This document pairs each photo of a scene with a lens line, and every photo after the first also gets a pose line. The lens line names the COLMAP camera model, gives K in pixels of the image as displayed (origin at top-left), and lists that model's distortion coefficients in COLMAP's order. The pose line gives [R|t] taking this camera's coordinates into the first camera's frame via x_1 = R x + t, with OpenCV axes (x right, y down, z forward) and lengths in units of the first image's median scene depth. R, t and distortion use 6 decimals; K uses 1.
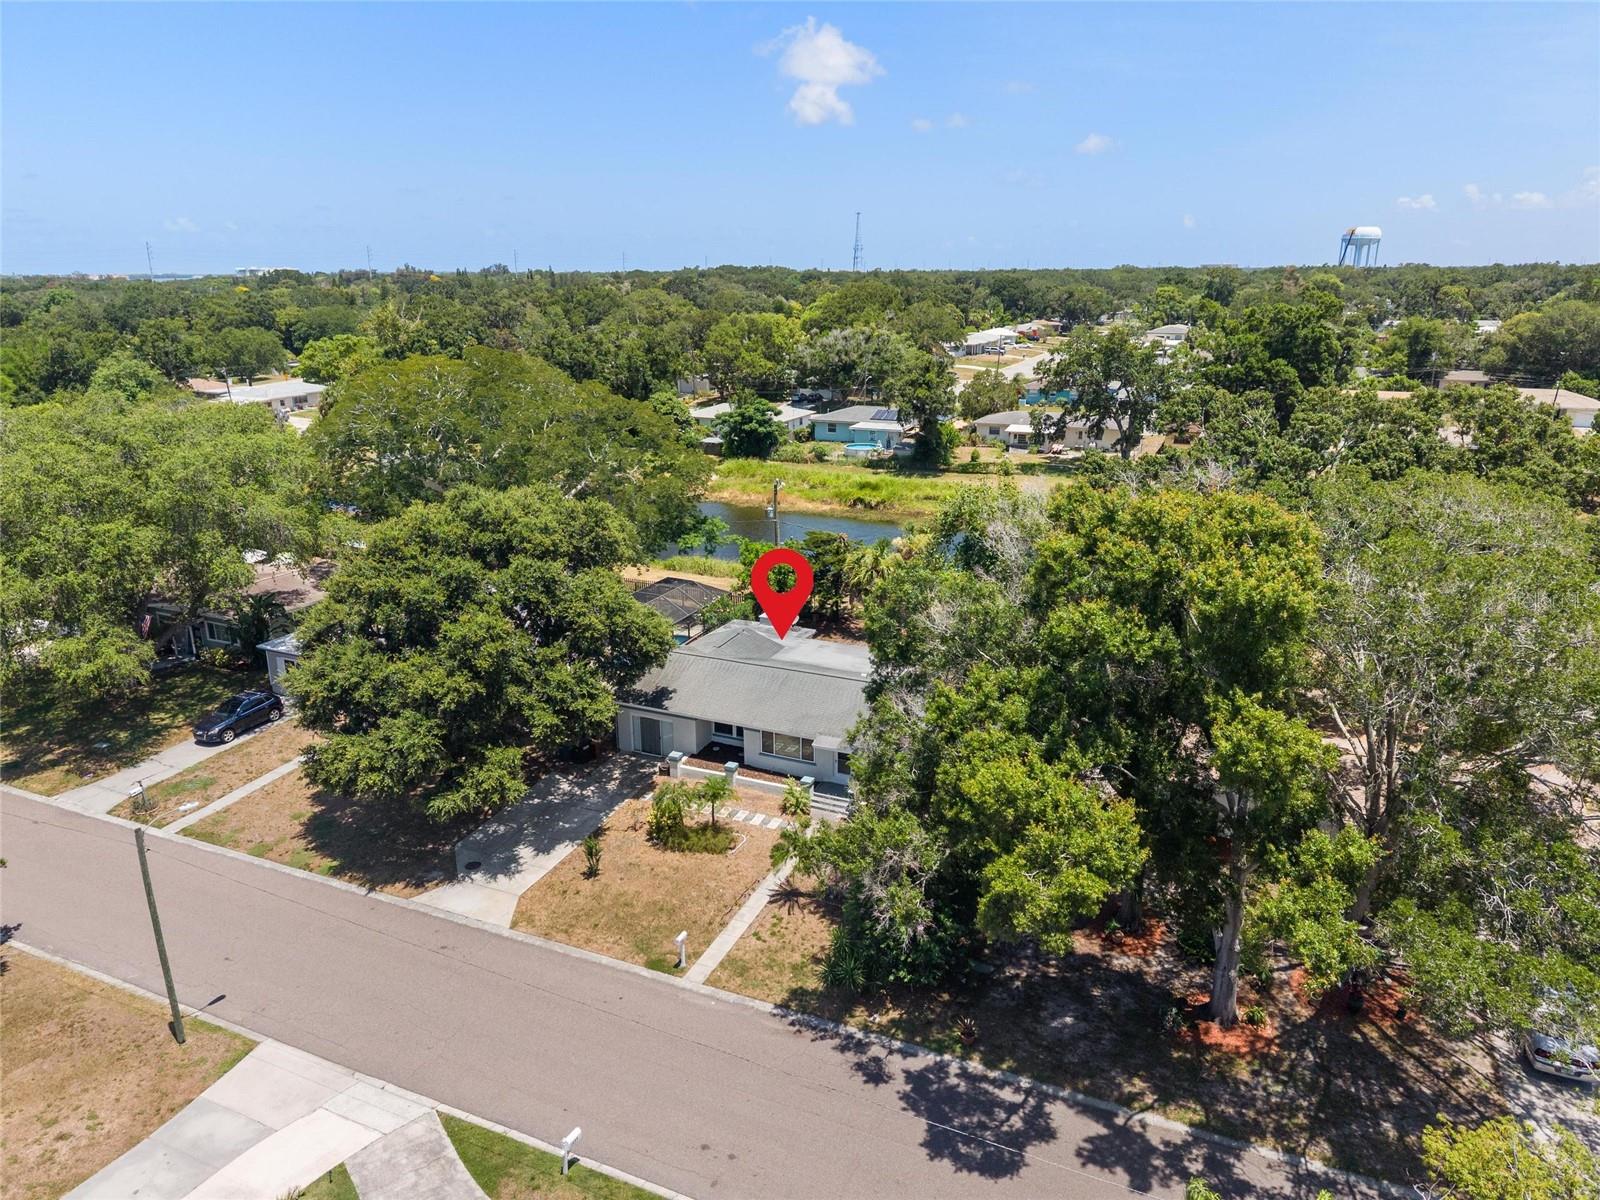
lens RADIAL K [[1065.7, 0, 807.5], [0, 1065.7, 610.4], [0, 0, 1]] dist [0.029152, -0.030630]
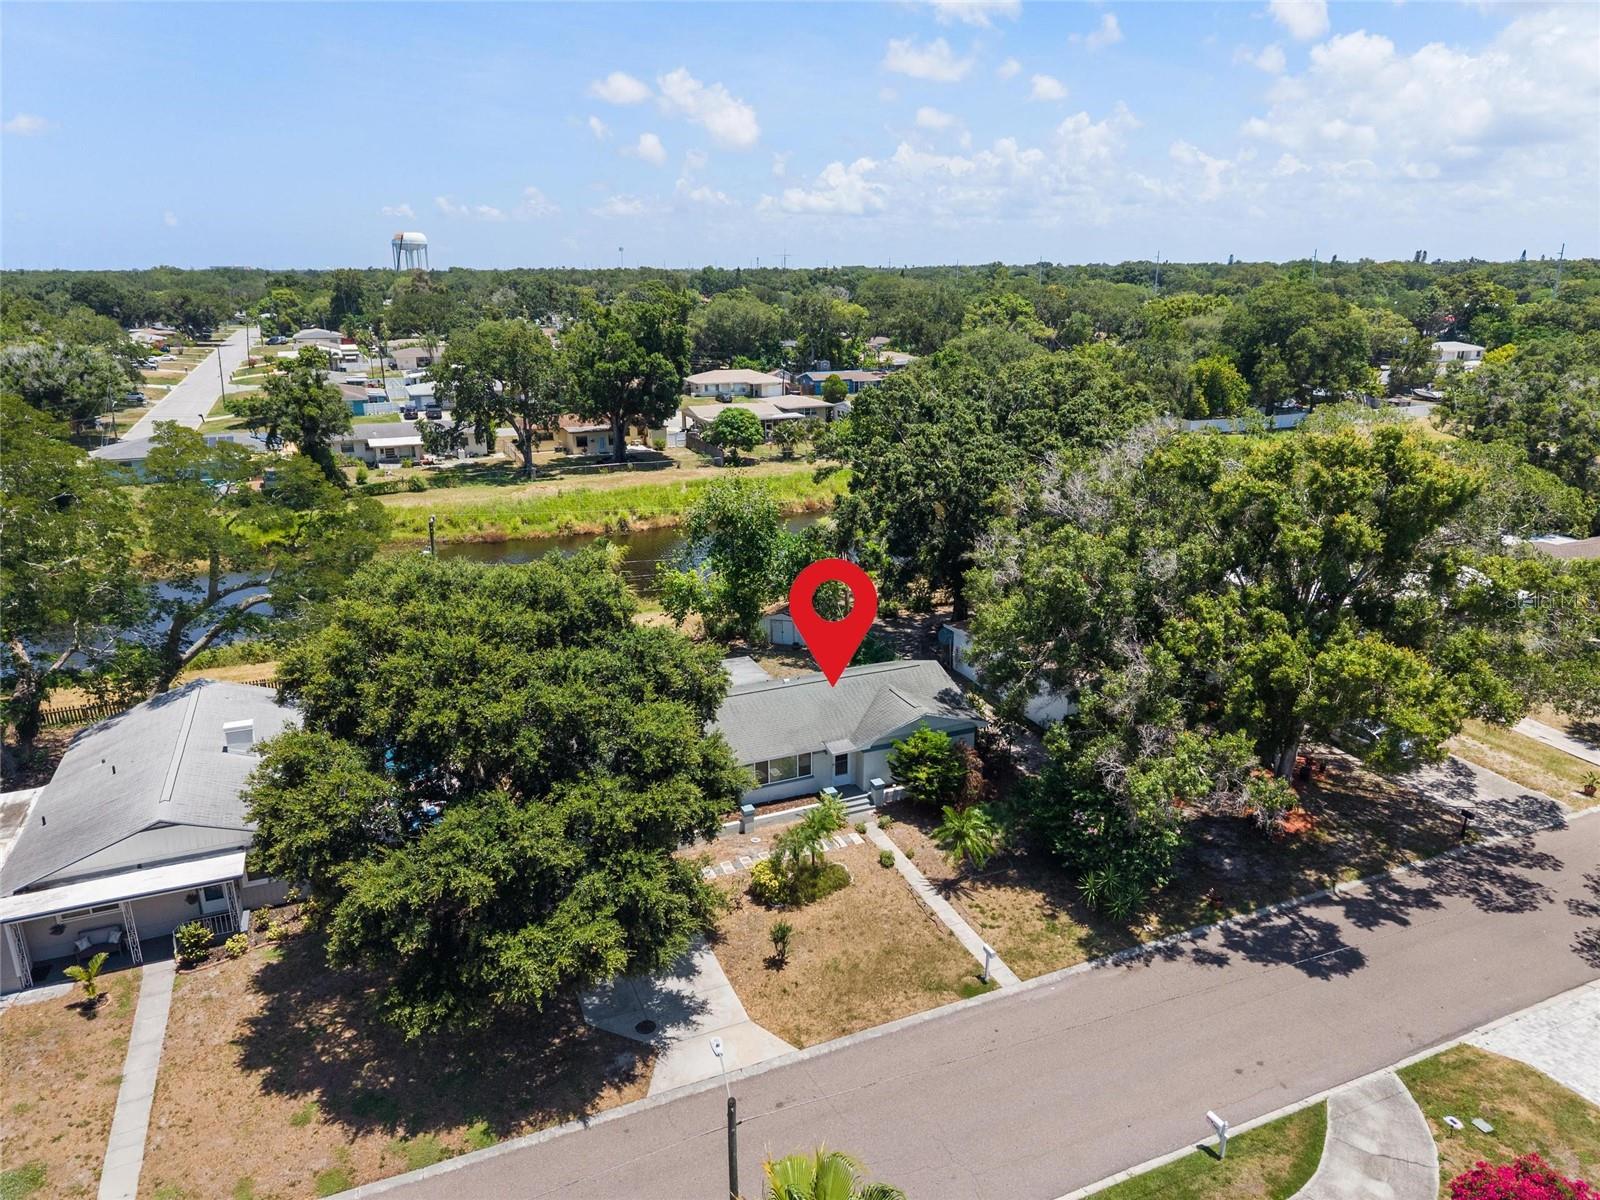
lens RADIAL K [[1074.1, 0, 800.0], [0, 1074.1, 600.0], [0, 0, 1]] dist [-0.000070, 0.033630]
pose [[0.674350, -0.214065, 0.706702, -0.748989], [0.223166, 0.971385, 0.081290, -0.107073], [-0.703881, 0.102894, 0.702826, 0.346757]]
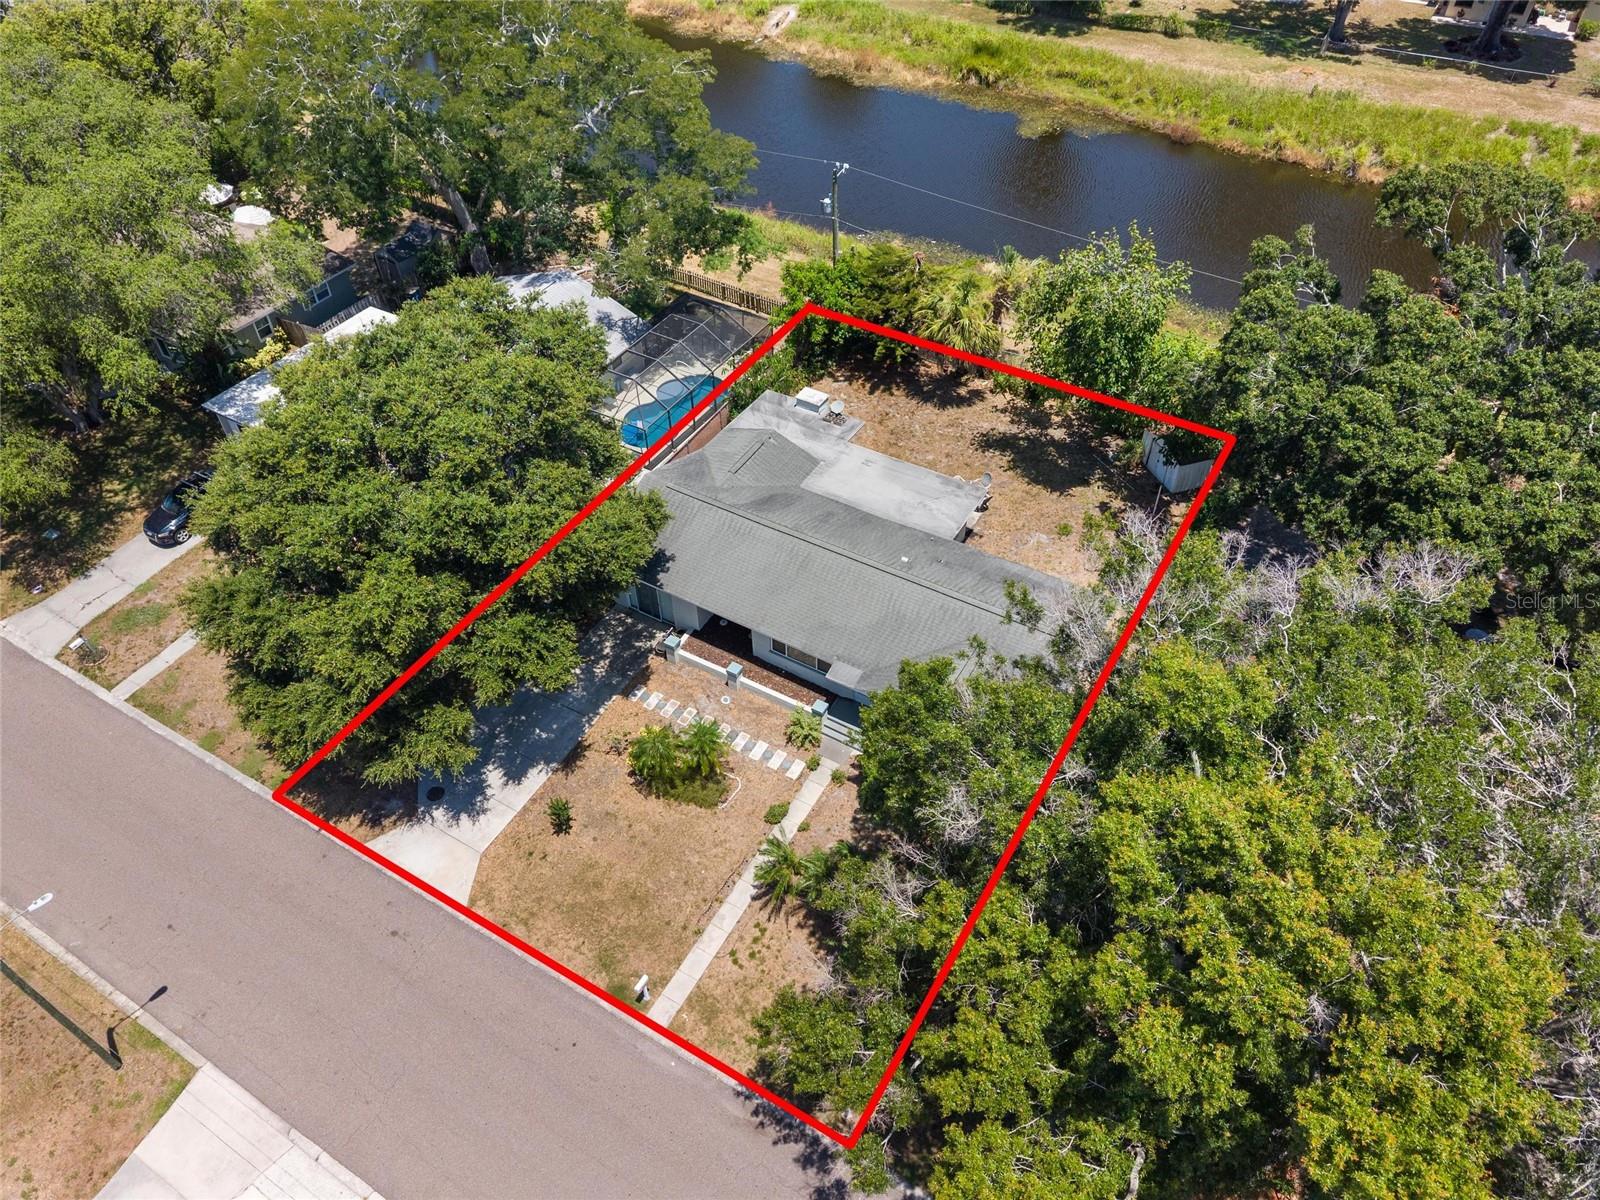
lens RADIAL K [[1063.8, 0, 800.0], [0, 1063.8, 600.0], [0, 0, 1]] dist [0.067987, -0.070191]
pose [[0.993368, 0.074970, -0.087171, 0.057106], [-0.026259, 0.886070, 0.462808, -0.338374], [0.111936, -0.457449, 0.882162, 0.327769]]
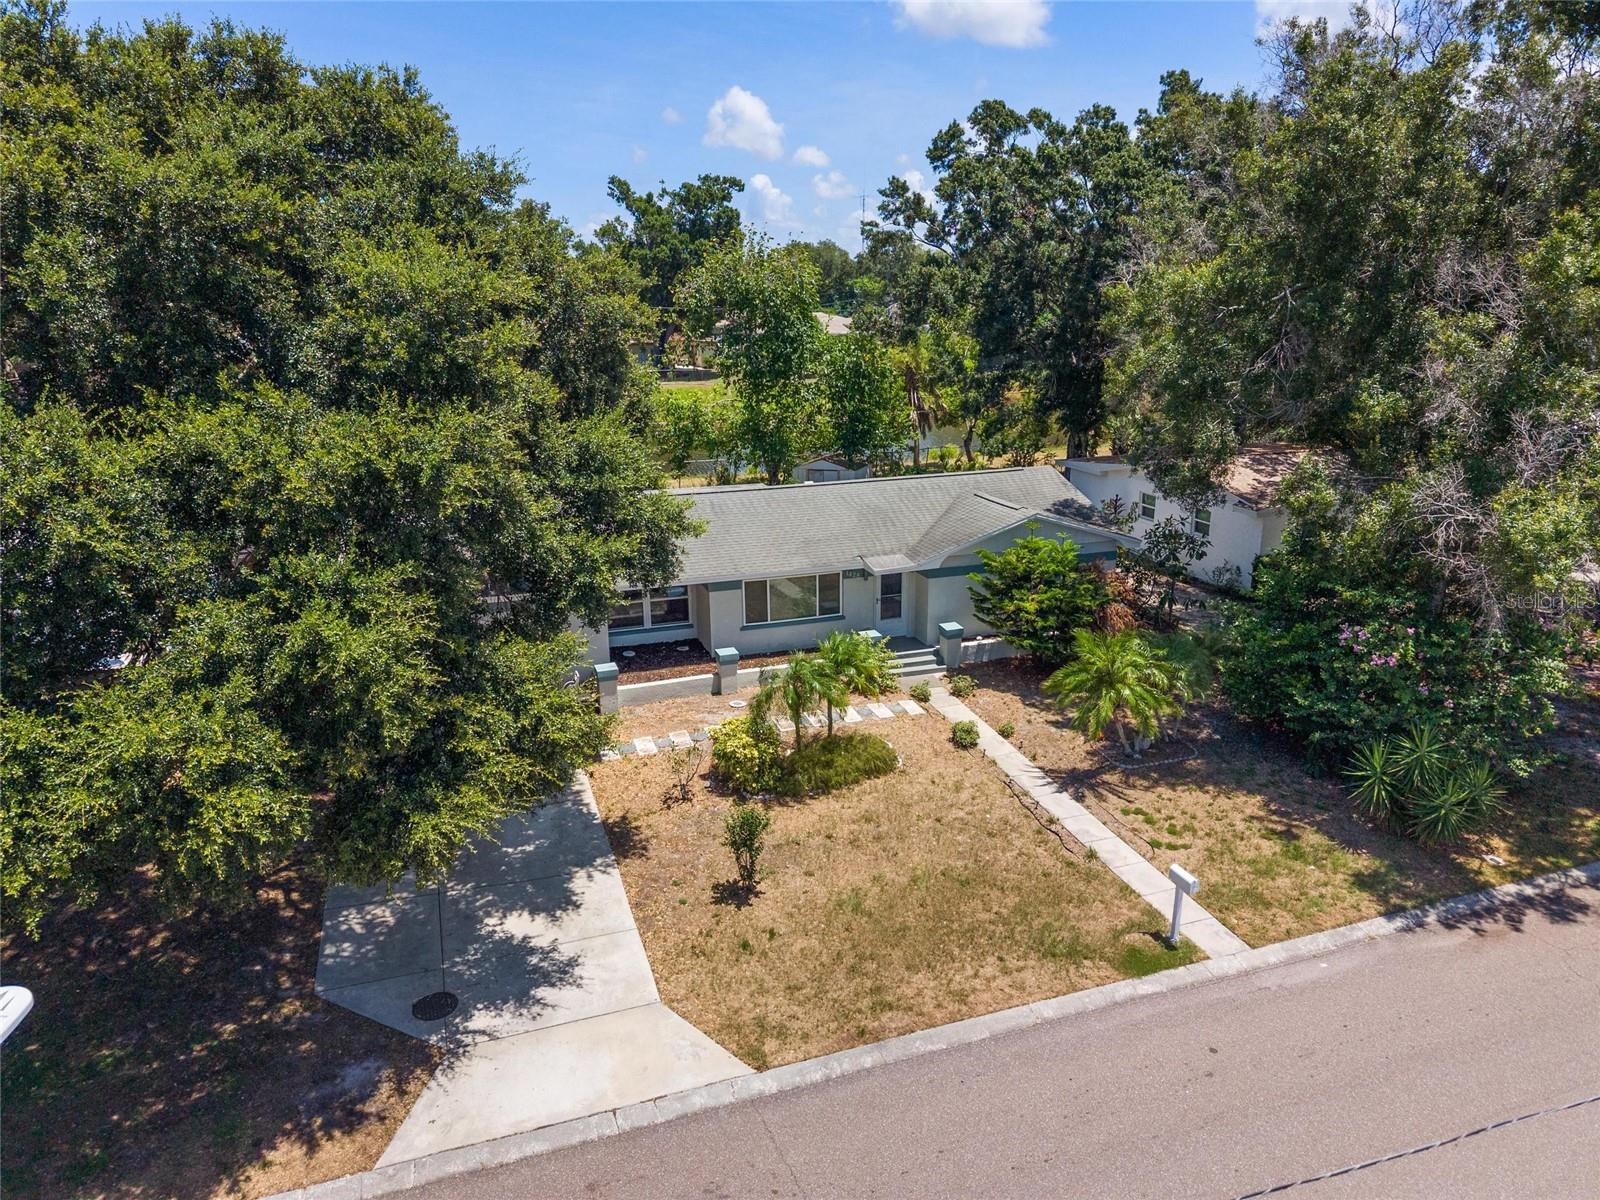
lens RADIAL K [[1065.7, 0, 807.5], [0, 1065.7, 610.4], [0, 0, 1]] dist [0.029152, -0.030630]
pose [[0.725214, -0.195272, 0.660252, -0.447244], [0.209530, 0.976049, 0.058525, 0.117294], [-0.655867, 0.095900, 0.748760, 0.654750]]
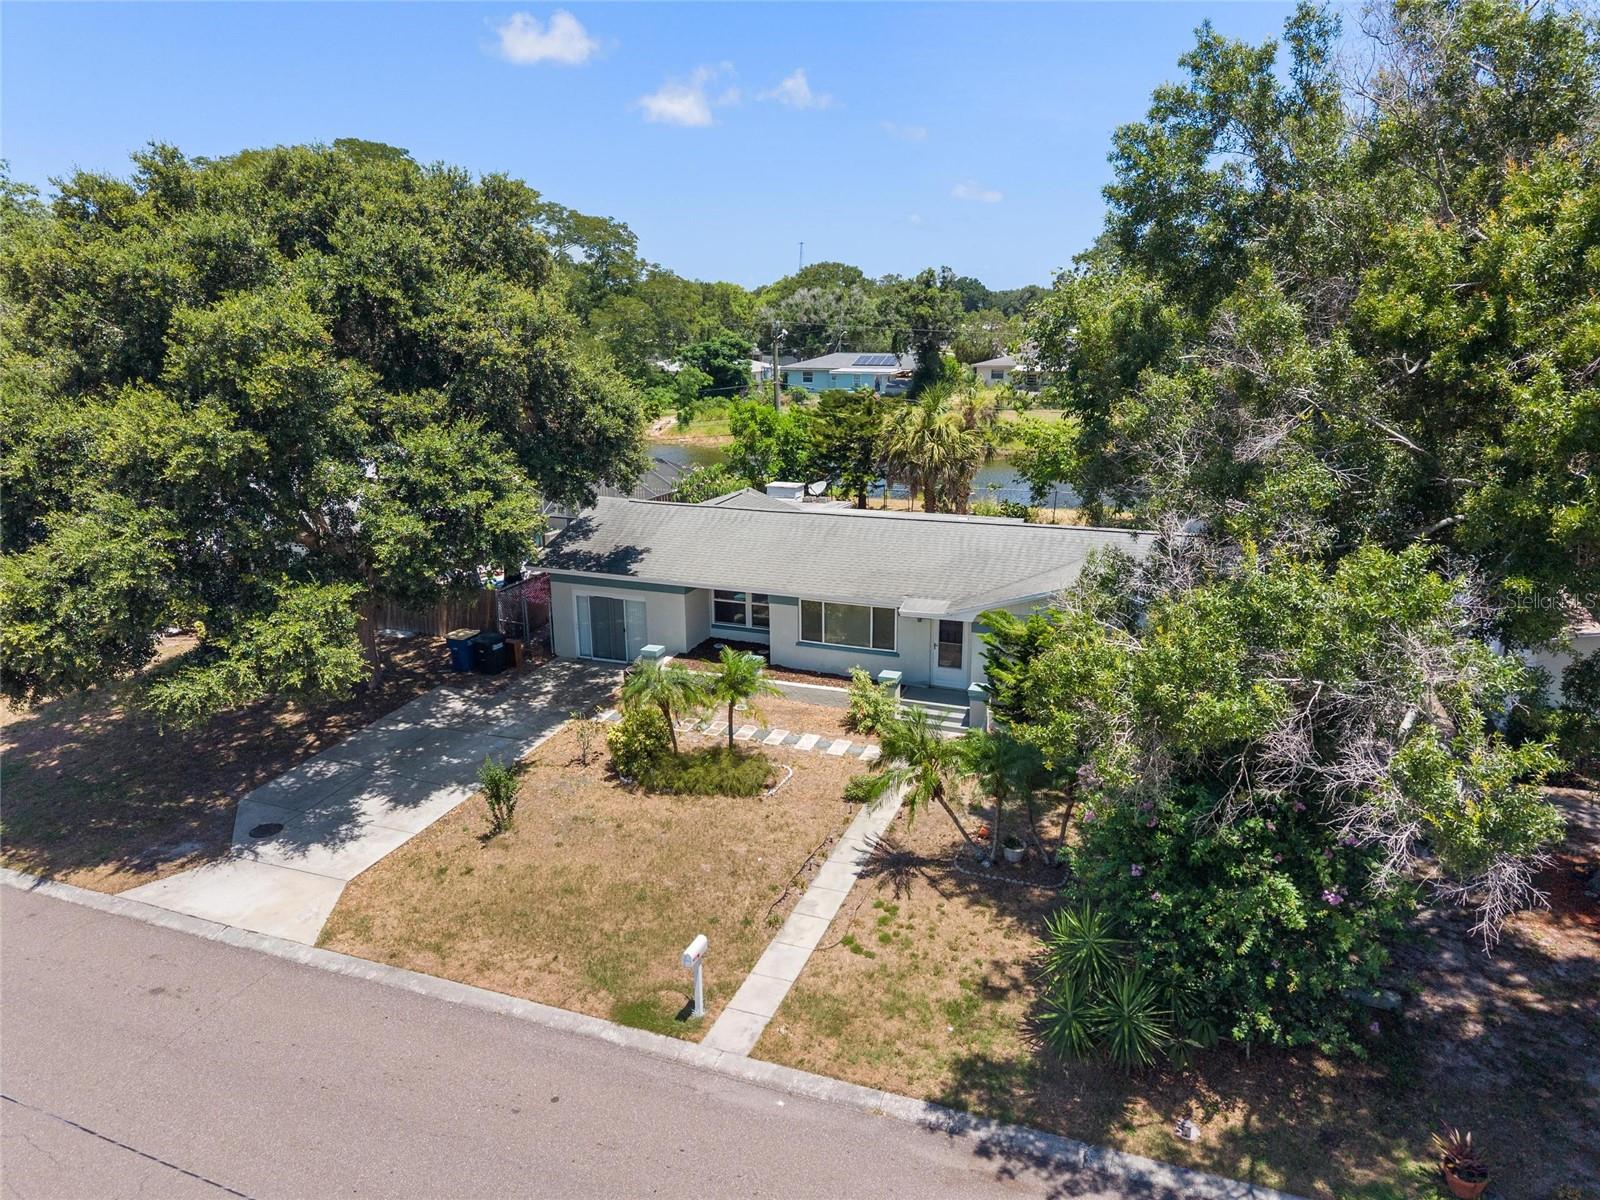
lens RADIAL K [[1065.7, 0, 807.5], [0, 1065.7, 610.4], [0, 0, 1]] dist [0.029152, -0.030630]
pose [[0.998554, -0.013241, 0.052095, -0.081310], [0.015133, 0.999234, -0.036090, 0.160725], [-0.051577, 0.036826, 0.997990, 0.485586]]
